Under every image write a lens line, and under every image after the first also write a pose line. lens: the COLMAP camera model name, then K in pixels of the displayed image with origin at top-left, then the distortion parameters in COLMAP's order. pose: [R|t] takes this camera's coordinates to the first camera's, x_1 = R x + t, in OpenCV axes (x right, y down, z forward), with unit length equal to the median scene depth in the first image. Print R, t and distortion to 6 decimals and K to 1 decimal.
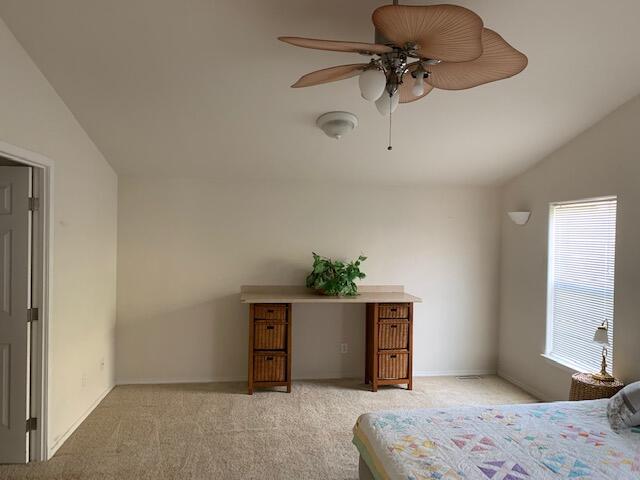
lens RADIAL K [[506.2, 0, 320.0], [0, 506.2, 240.0], [0, 0, 1]] dist [0.077236, -0.059672]
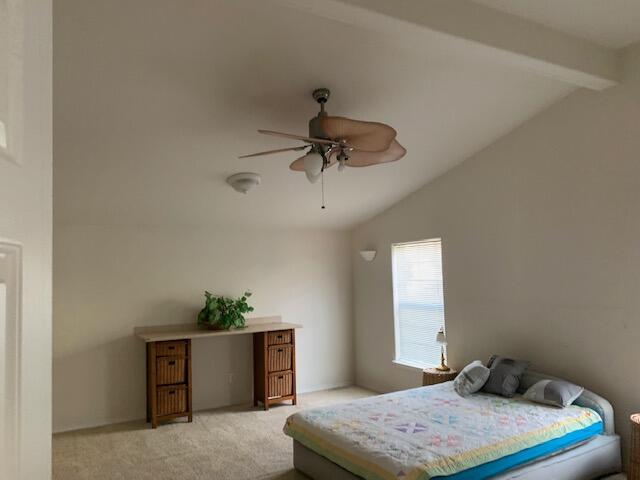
lens RADIAL K [[506.2, 0, 320.0], [0, 506.2, 240.0], [0, 0, 1]] dist [0.077236, -0.059672]
pose [[0.932954, -0.014715, 0.359695, -0.189912], [0.043672, 0.996411, -0.072511, 0.004726], [-0.357337, 0.083358, 0.930248, -0.144876]]
